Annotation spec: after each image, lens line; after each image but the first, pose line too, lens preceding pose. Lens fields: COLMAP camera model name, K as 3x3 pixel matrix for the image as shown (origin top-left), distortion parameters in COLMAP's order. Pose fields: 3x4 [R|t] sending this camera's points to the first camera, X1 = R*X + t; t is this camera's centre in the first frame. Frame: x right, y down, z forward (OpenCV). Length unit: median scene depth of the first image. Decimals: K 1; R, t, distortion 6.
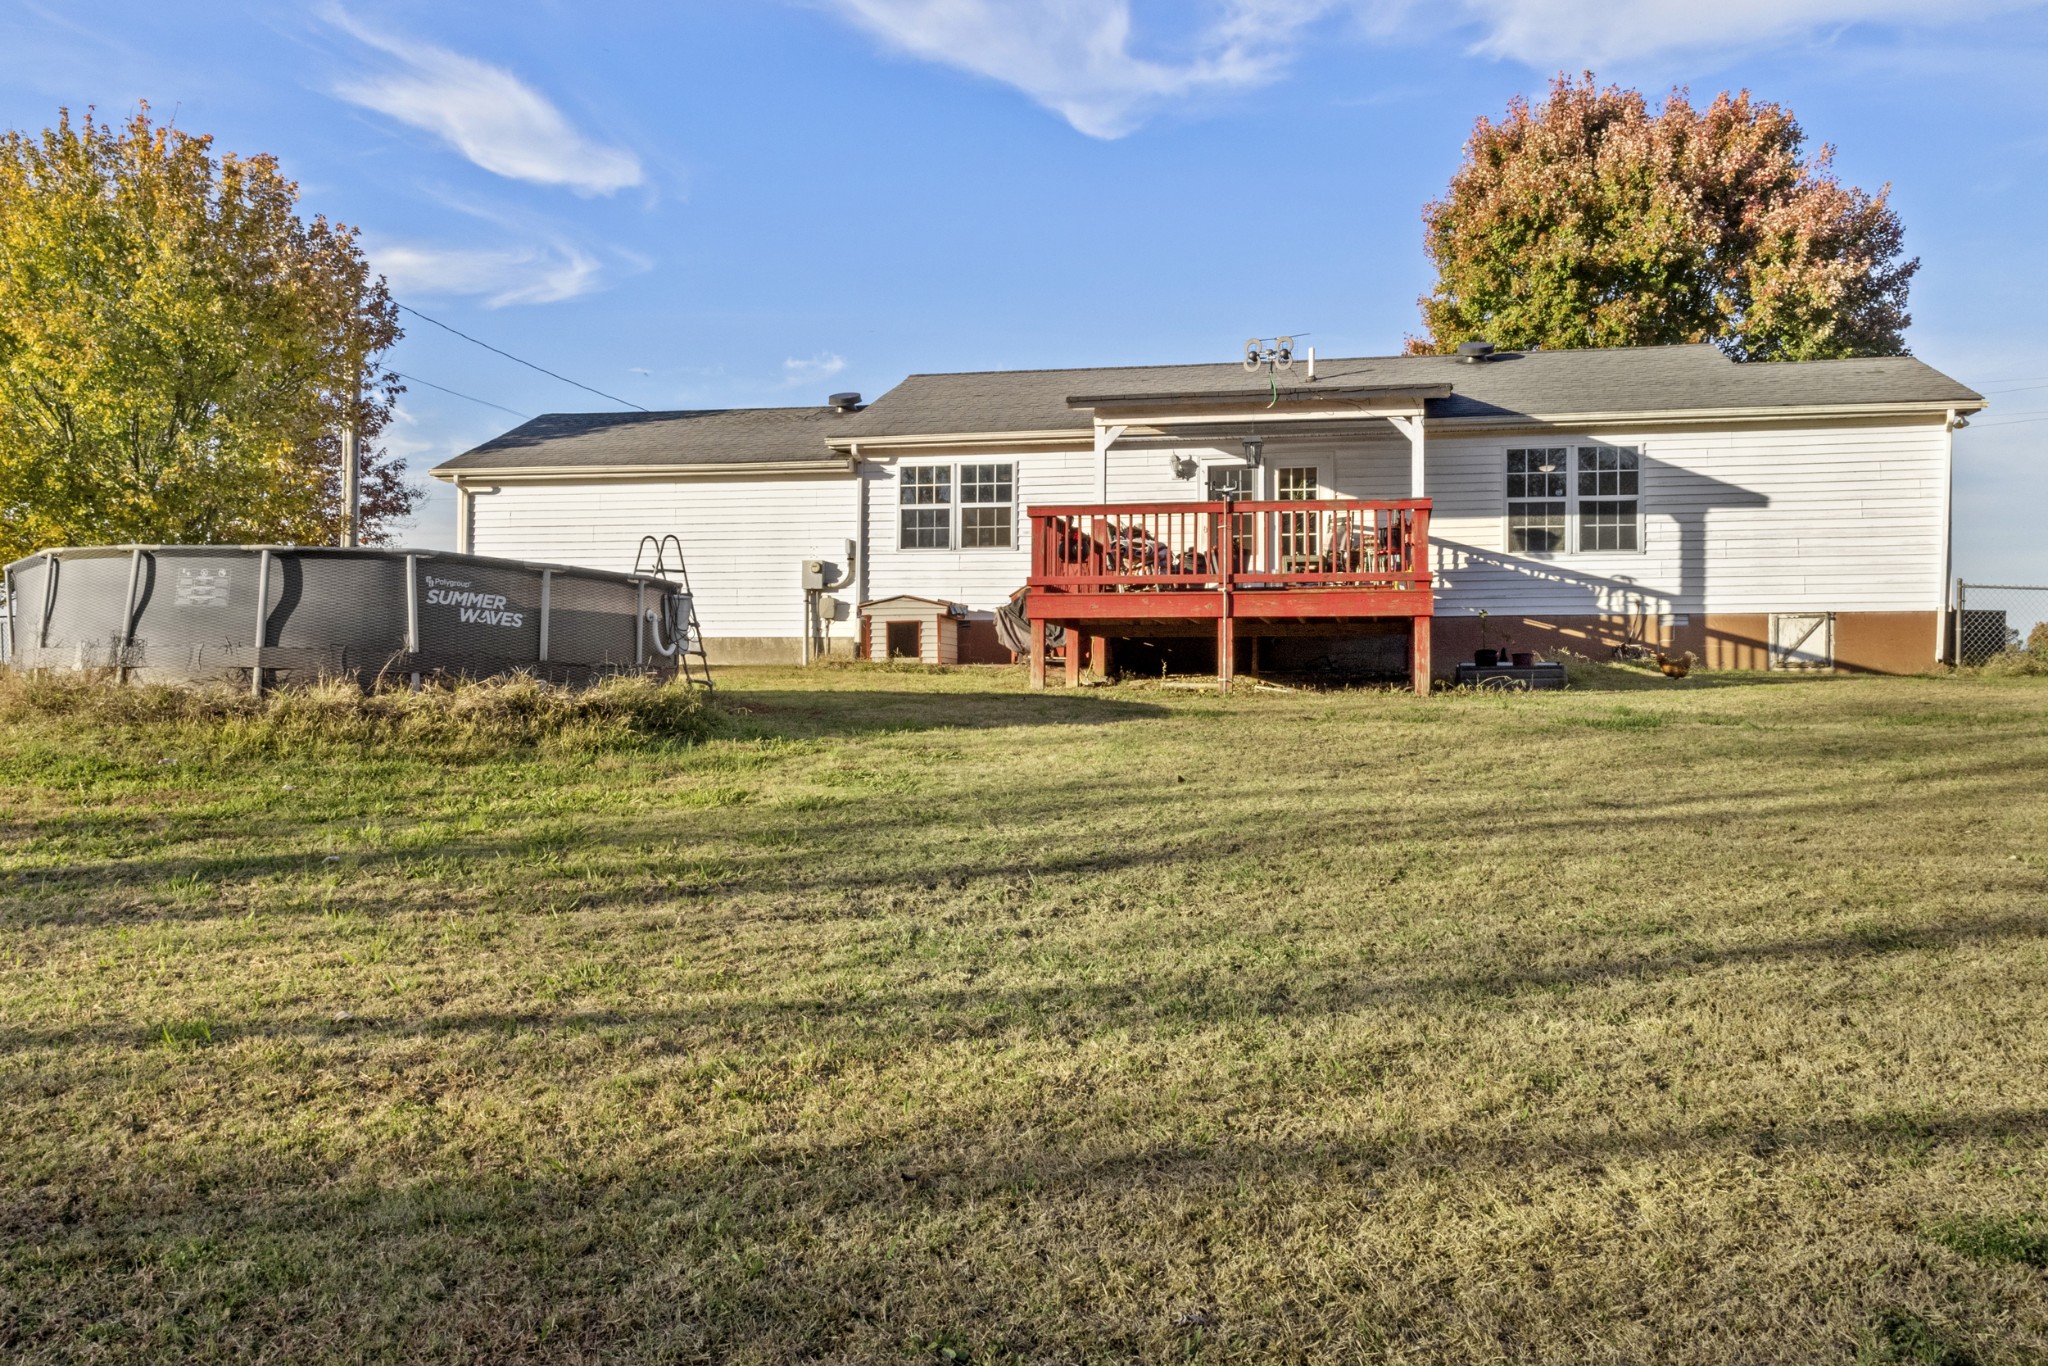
lens RADIAL K [[1629.0, 0, 1024.5], [0, 1629.0, 661.6], [0, 0, 1]] dist [-0.000346, -0.003902]
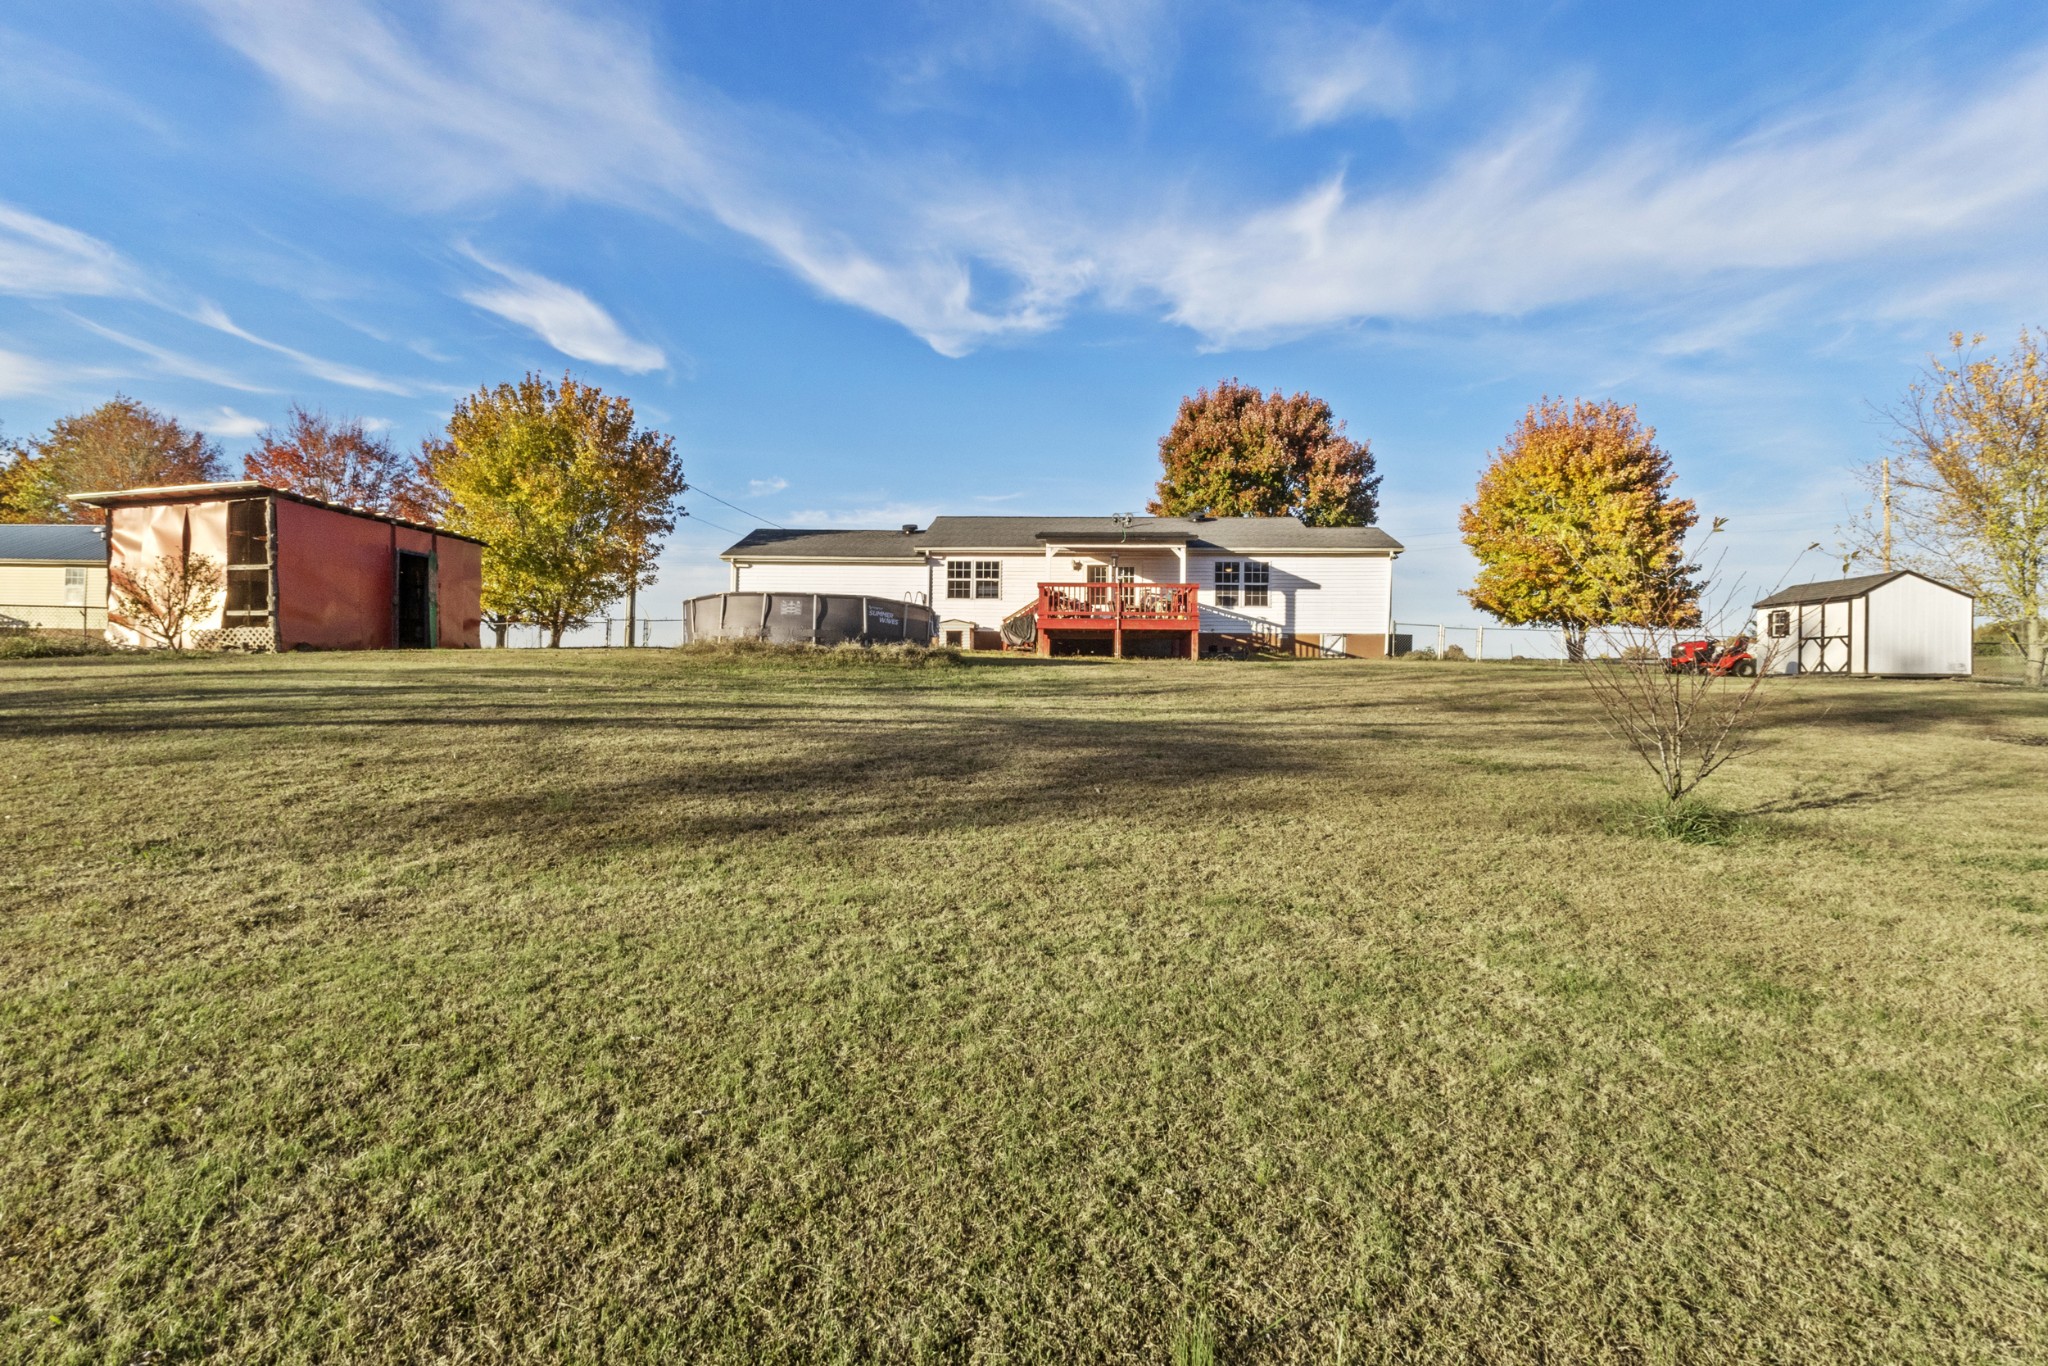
lens RADIAL K [[944.3, 0, 1024.8], [0, 944.3, 648.8], [0, 0, 1]] dist [0.004414, 0.000508]
pose [[0.990385, 0.016130, 0.137399, -0.146890], [-0.013771, 0.999741, -0.018096, 0.021162], [-0.137655, 0.016030, 0.990351, -0.282832]]
